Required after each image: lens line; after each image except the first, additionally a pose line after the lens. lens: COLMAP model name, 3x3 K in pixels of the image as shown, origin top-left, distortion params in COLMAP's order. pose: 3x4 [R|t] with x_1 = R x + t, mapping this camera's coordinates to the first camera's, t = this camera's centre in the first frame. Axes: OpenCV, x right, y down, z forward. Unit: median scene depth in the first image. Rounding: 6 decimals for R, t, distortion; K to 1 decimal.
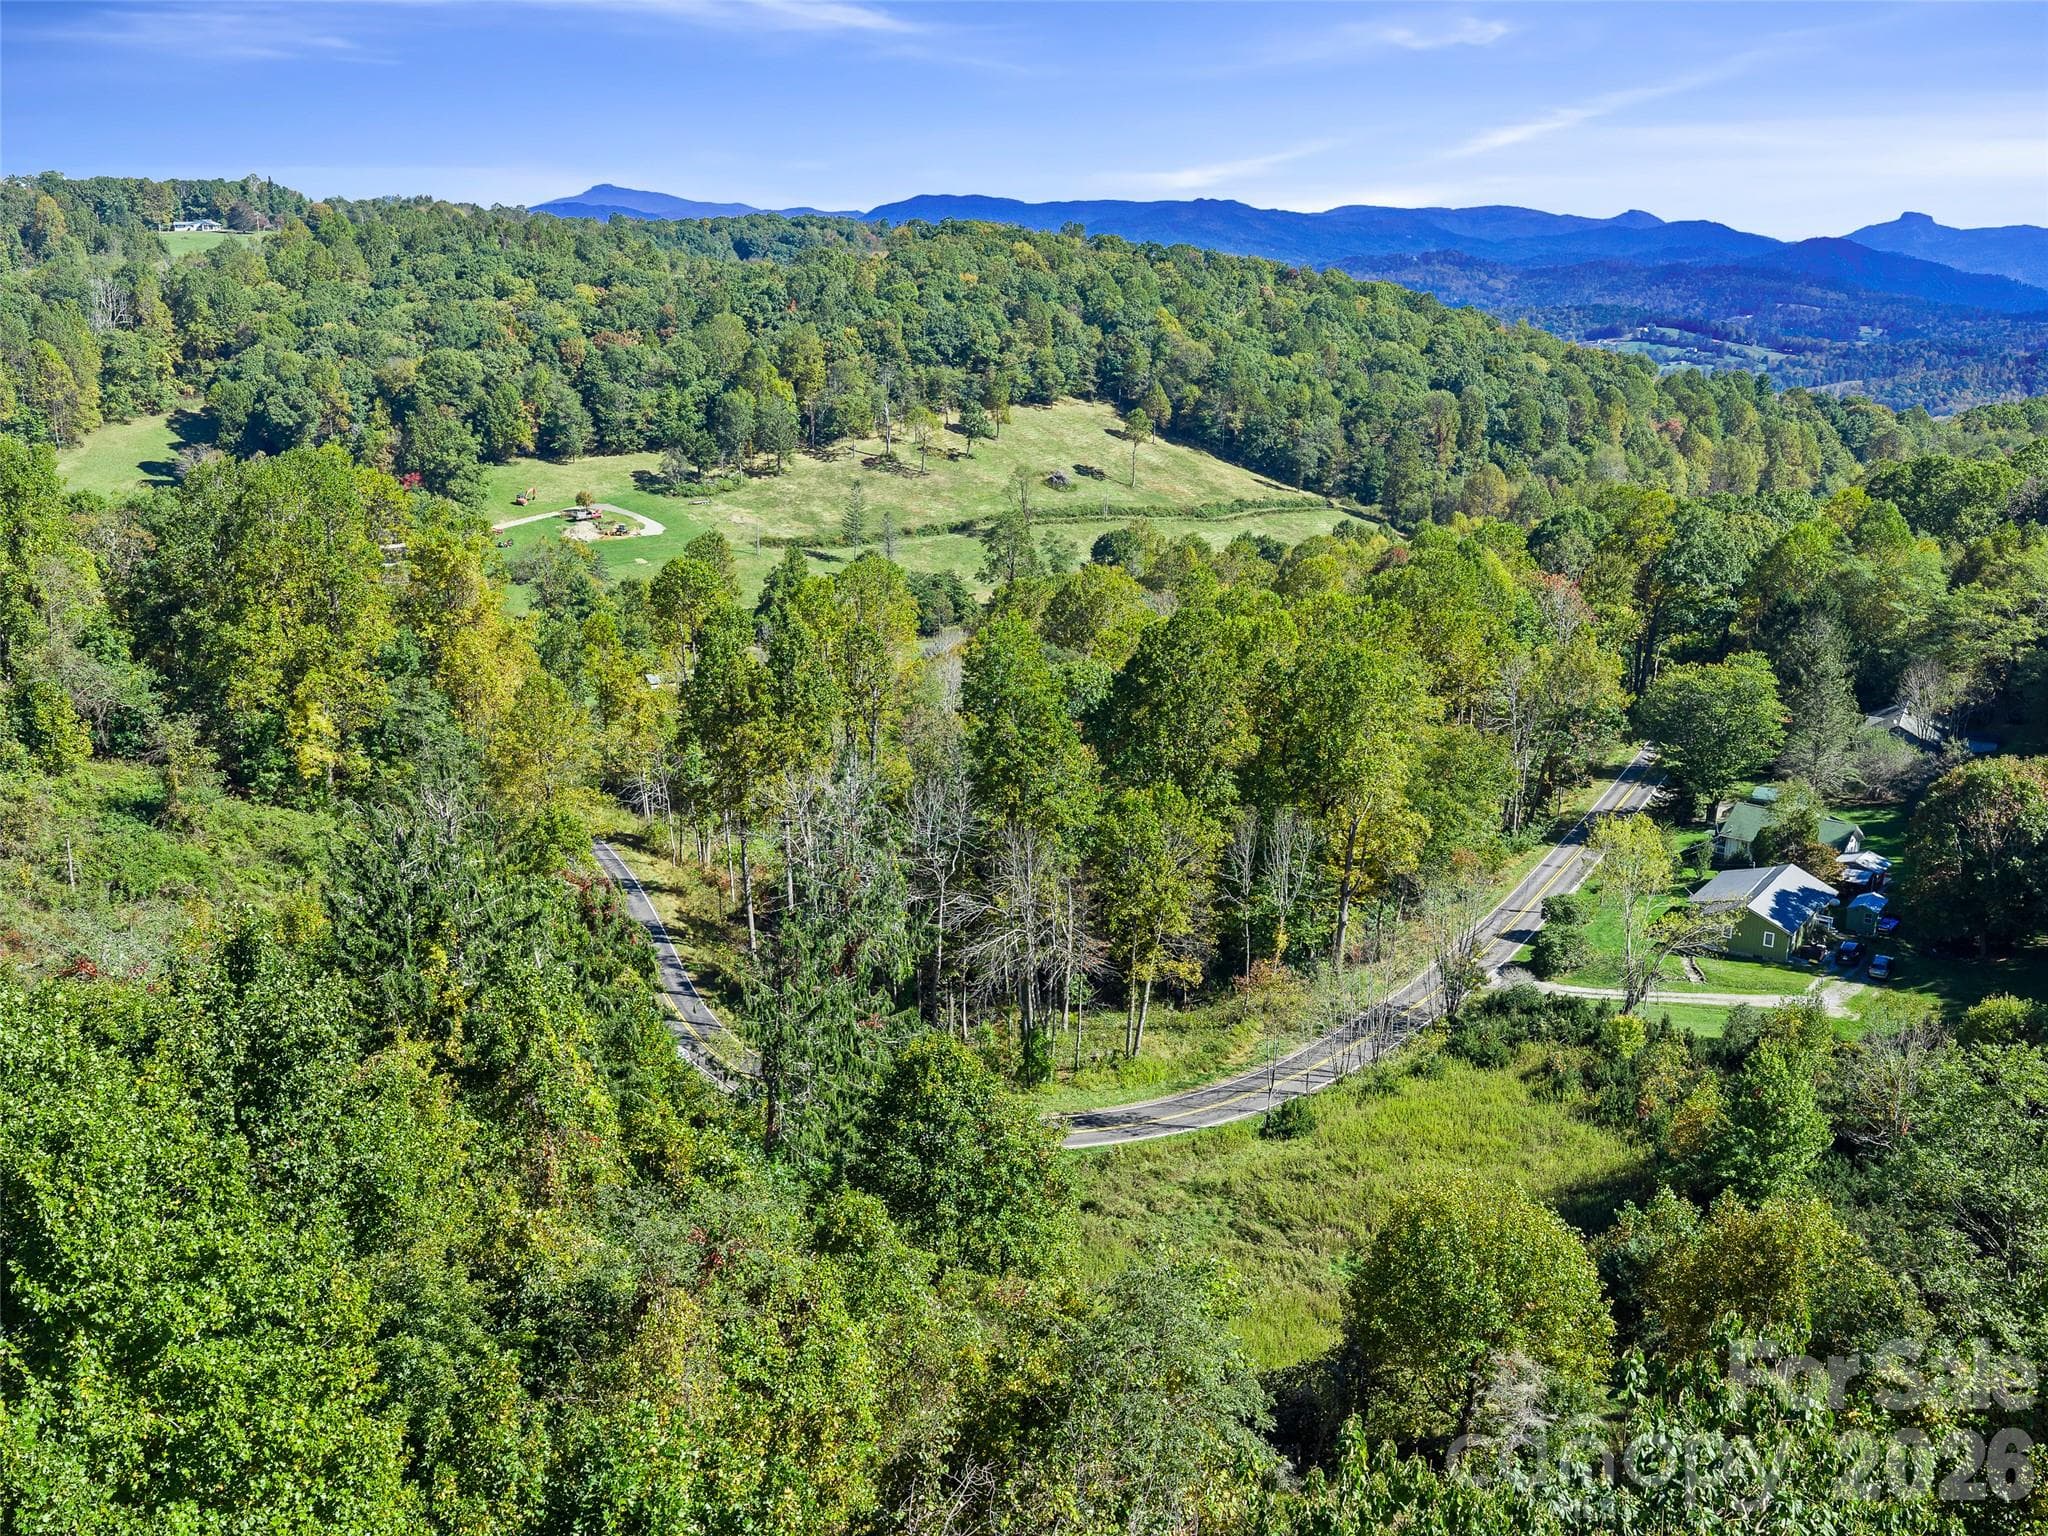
lens RADIAL K [[1846.8, 0, 1024.0], [0, 1846.8, 768.0], [0, 0, 1]] dist [0.011558, -0.019336]
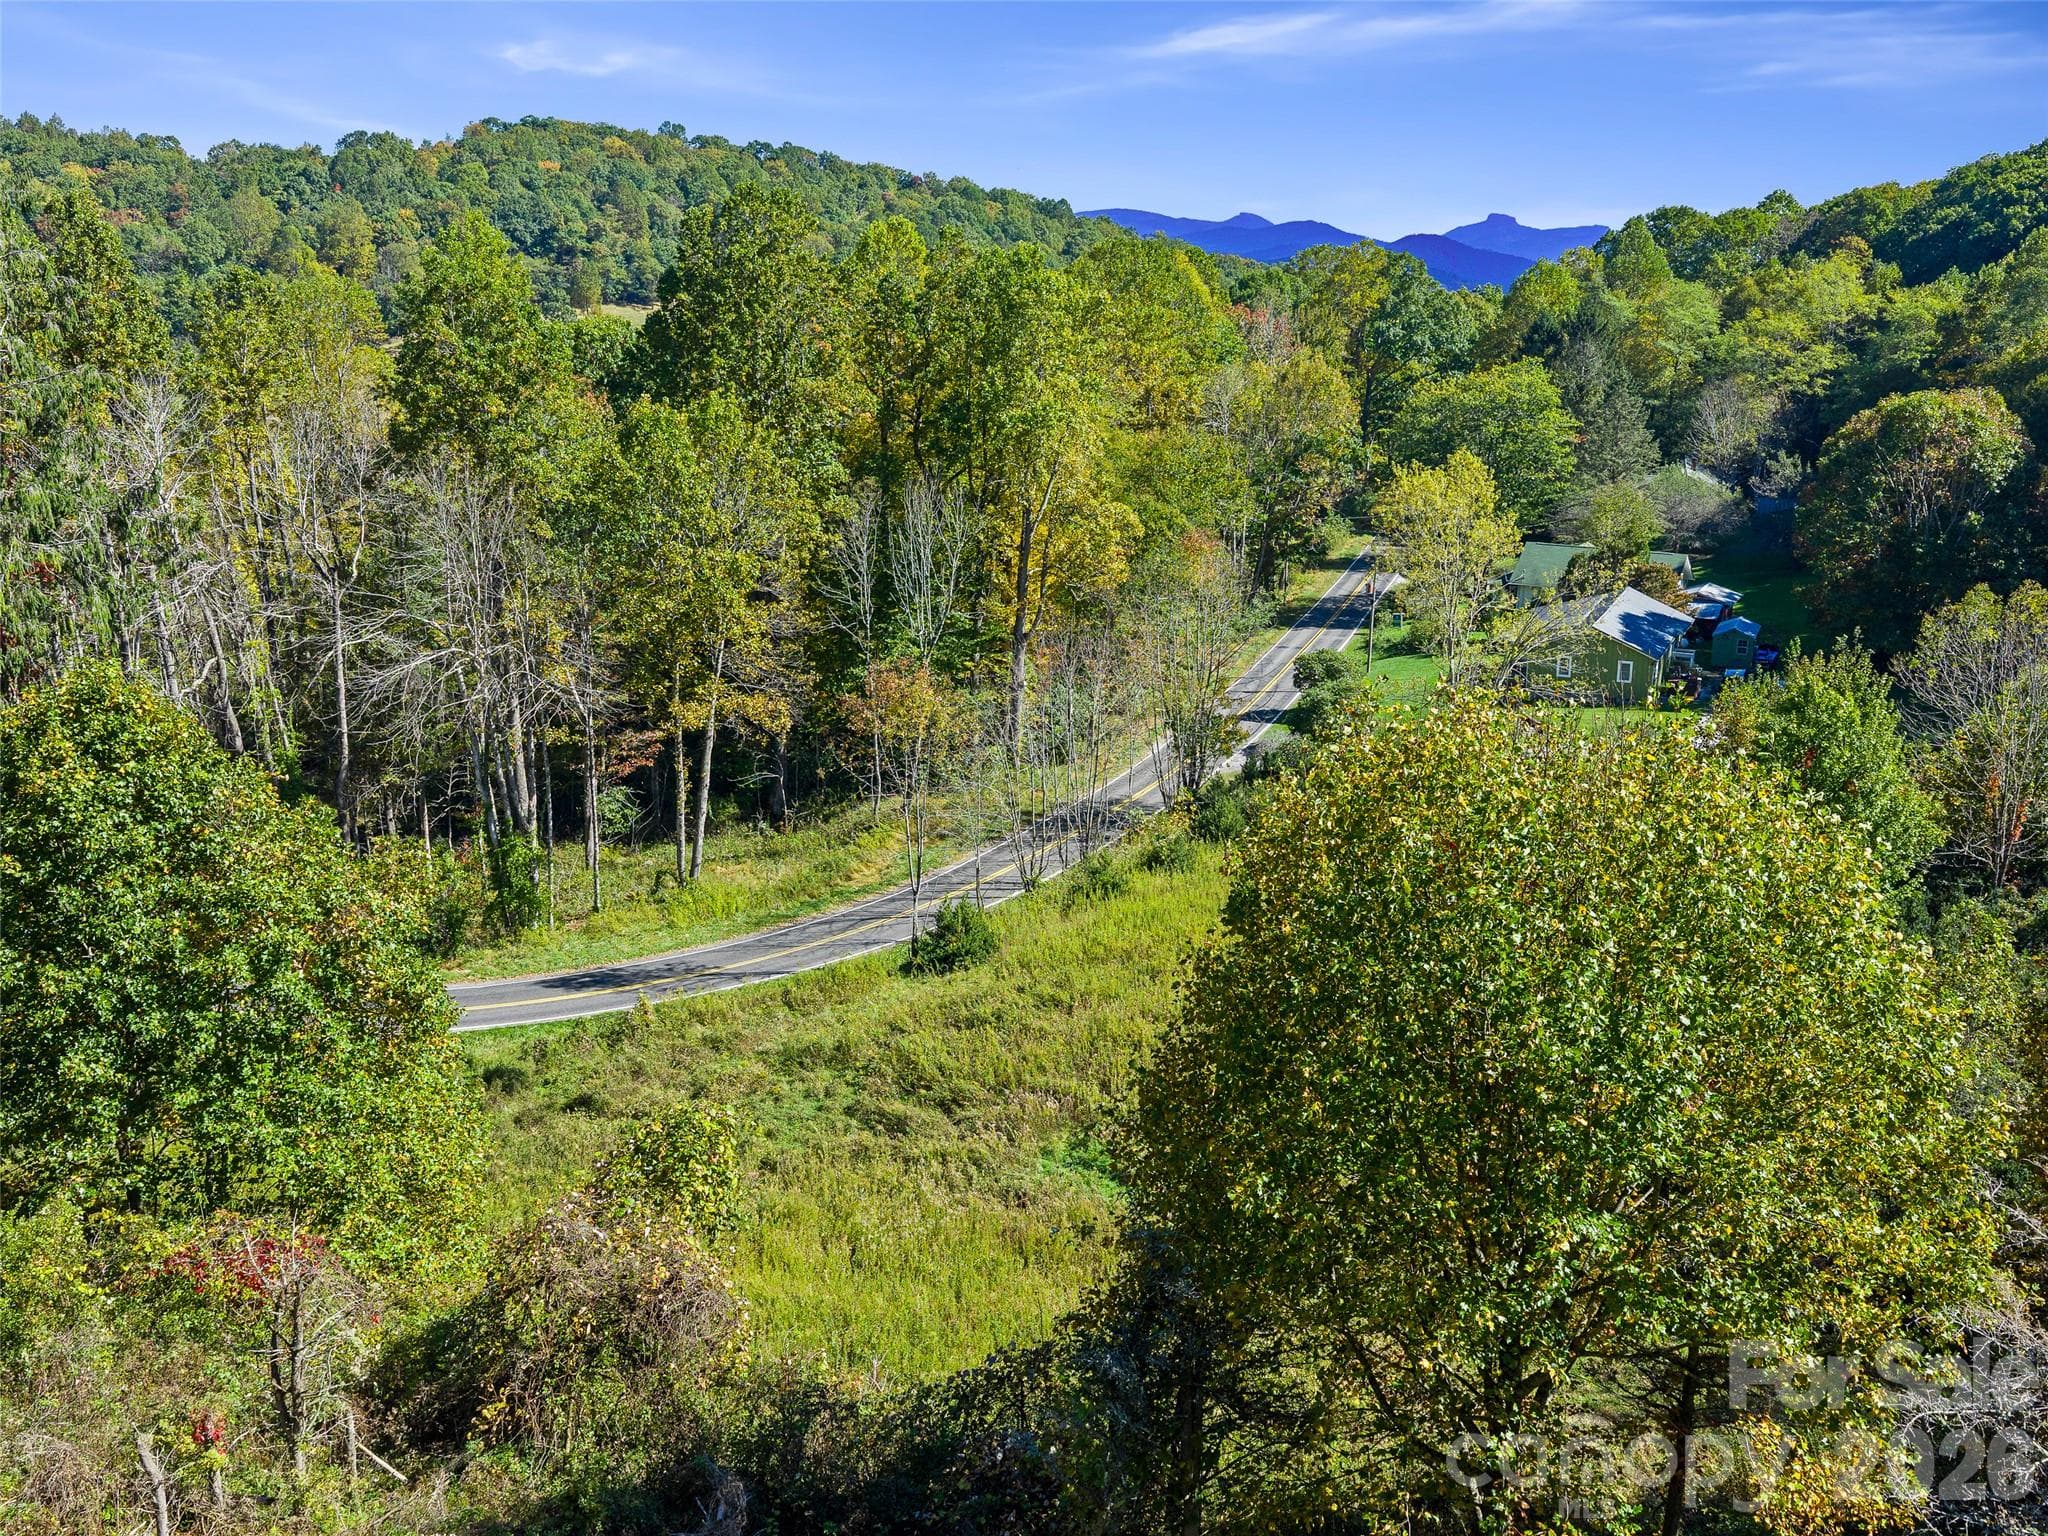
lens RADIAL K [[1888.2, 0, 1004.3], [0, 1888.2, 770.4], [0, 0, 1]] dist [0.036438, -0.078239]
pose [[0.983480, -0.056072, 0.172113, 0.051545], [0.055250, 0.998427, 0.009566, 0.111600], [-0.172379, 0.000101, 0.985031, 0.347771]]
